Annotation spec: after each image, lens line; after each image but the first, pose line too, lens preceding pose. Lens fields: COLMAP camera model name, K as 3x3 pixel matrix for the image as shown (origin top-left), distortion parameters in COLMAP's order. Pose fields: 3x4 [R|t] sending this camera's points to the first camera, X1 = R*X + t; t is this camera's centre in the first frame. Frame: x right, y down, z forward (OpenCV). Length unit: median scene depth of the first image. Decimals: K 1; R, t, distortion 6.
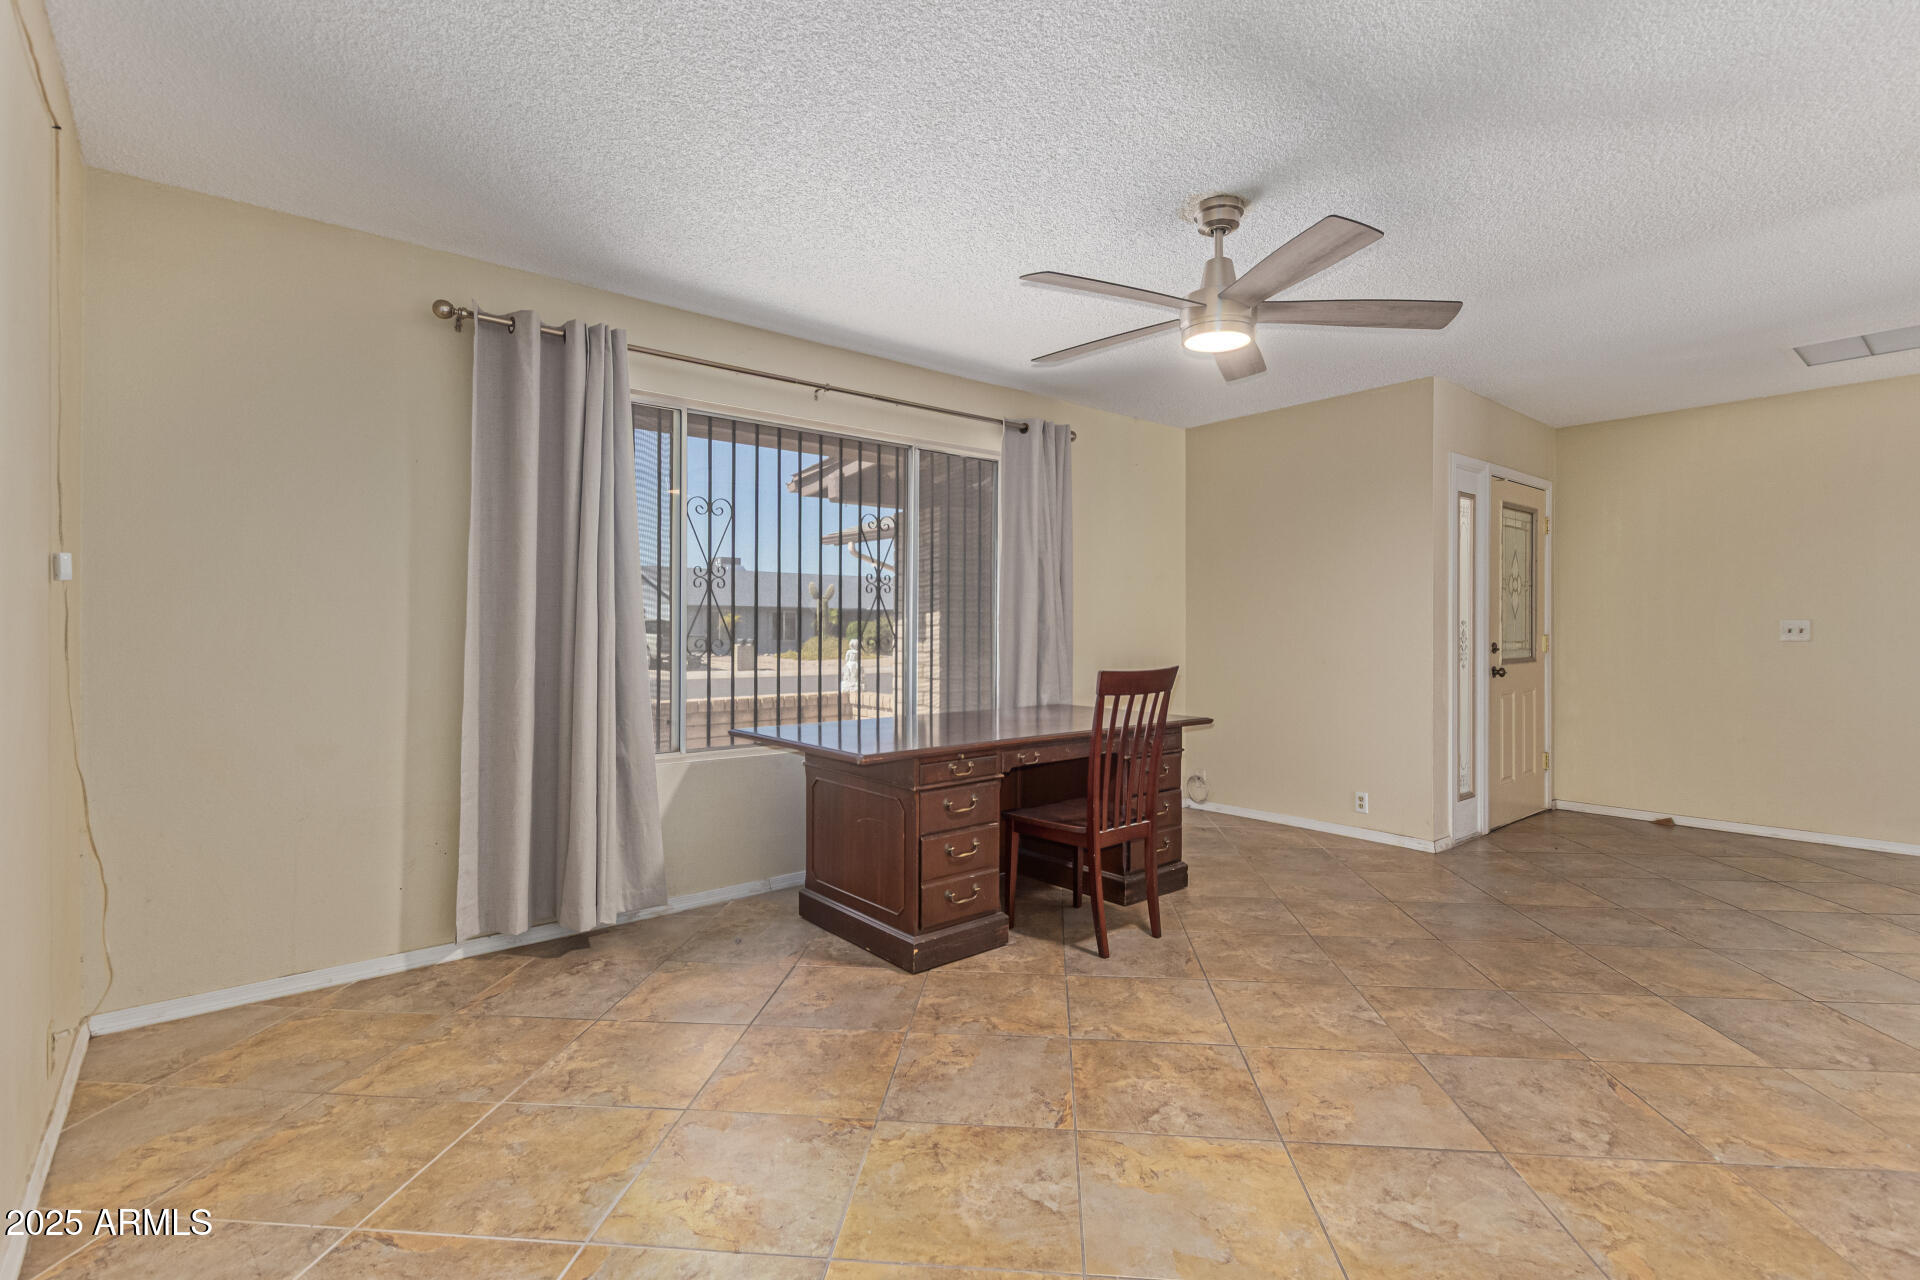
lens RADIAL K [[886.2, 0, 956.9], [0, 886.2, 630.9], [0, 0, 1]] dist [0.008171, -0.004181]
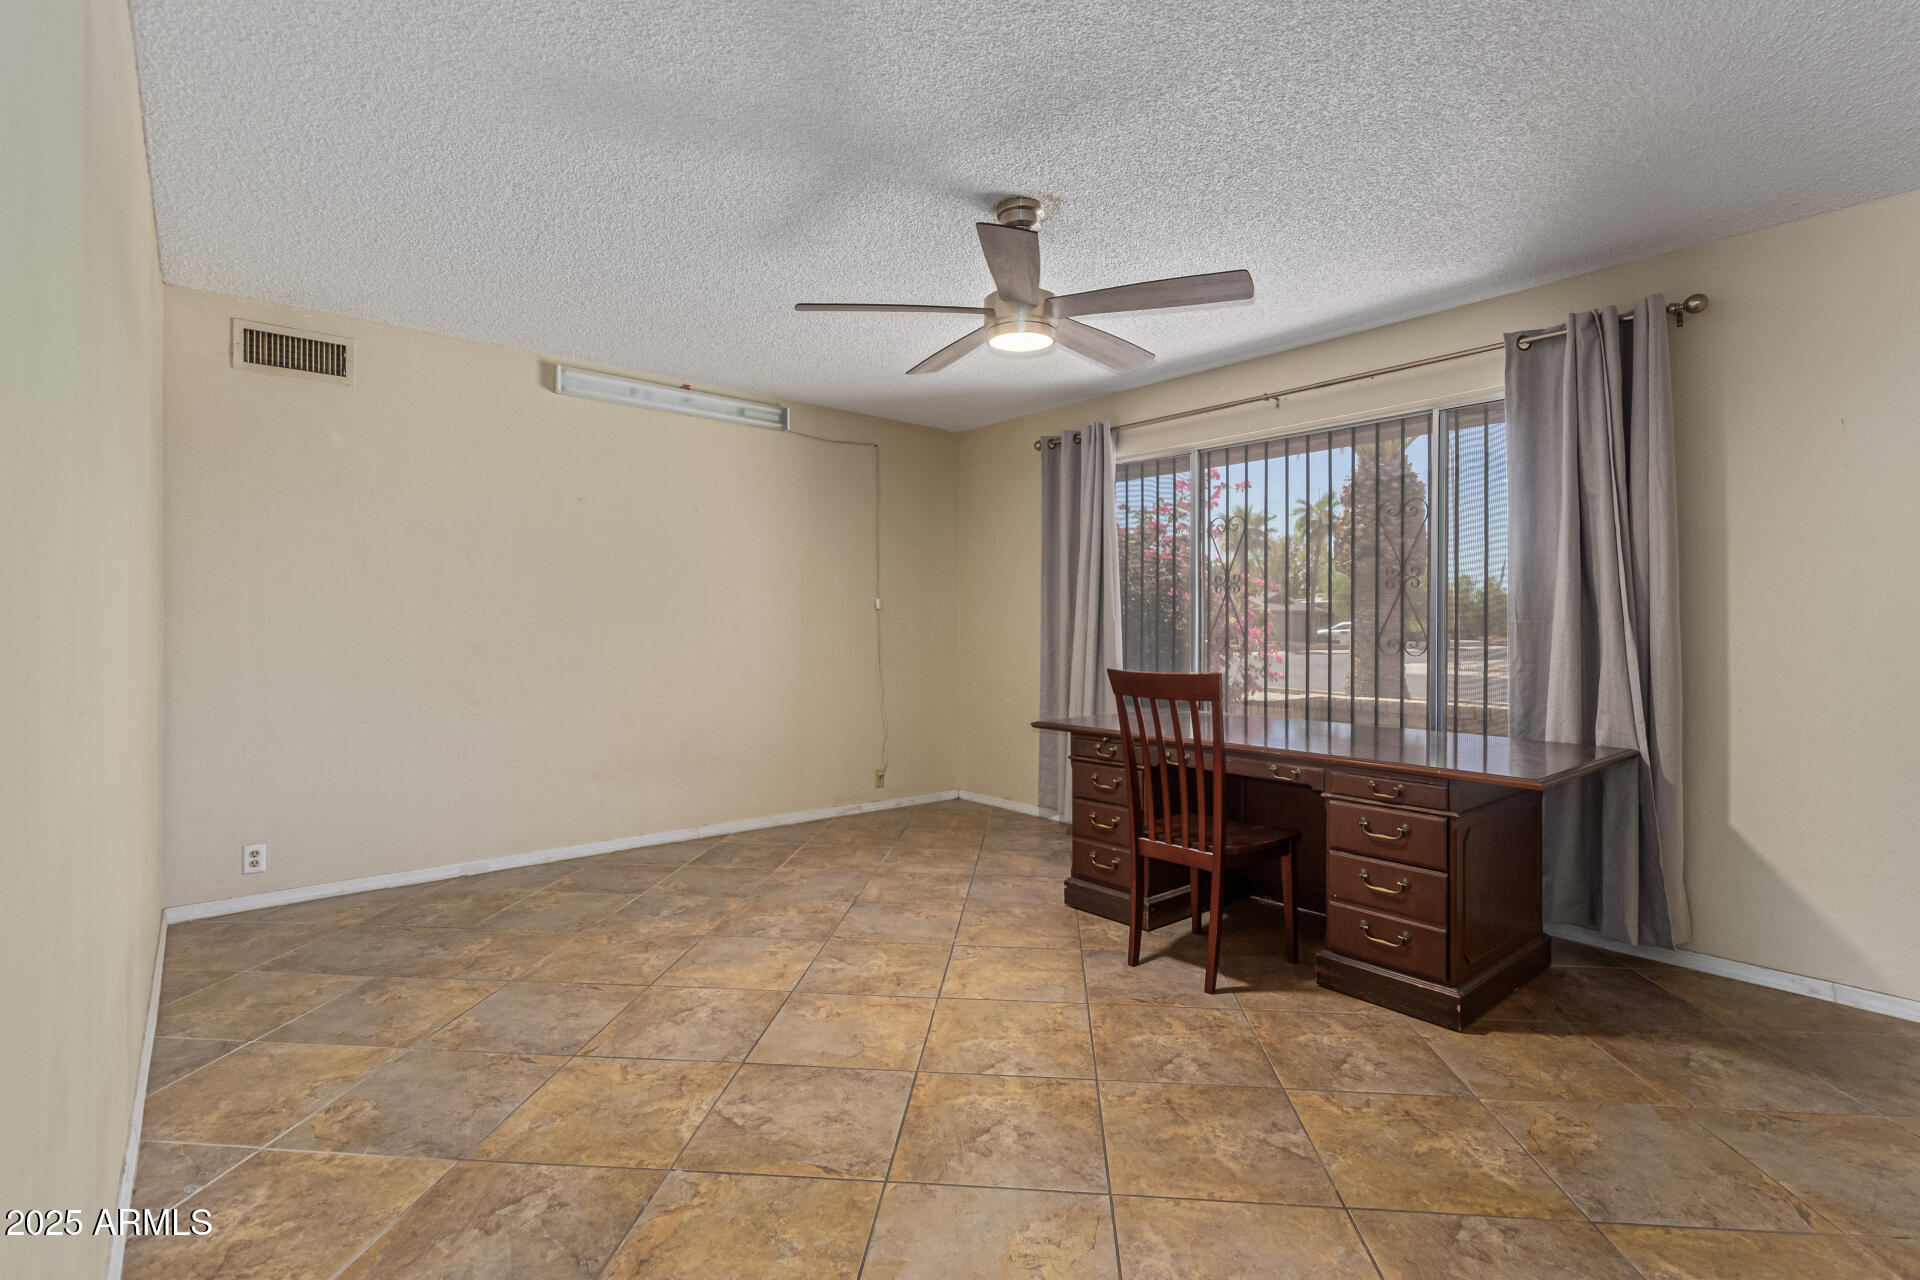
lens RADIAL K [[886.2, 0, 965.2], [0, 886.2, 629.9], [0, 0, 1]] dist [0.008171, -0.004181]
pose [[0.012306, 0.002059, -0.999922, 1.251236], [-0.010391, 0.999944, 0.001931, 0.002840], [0.999870, 0.010367, 0.012327, 0.889350]]
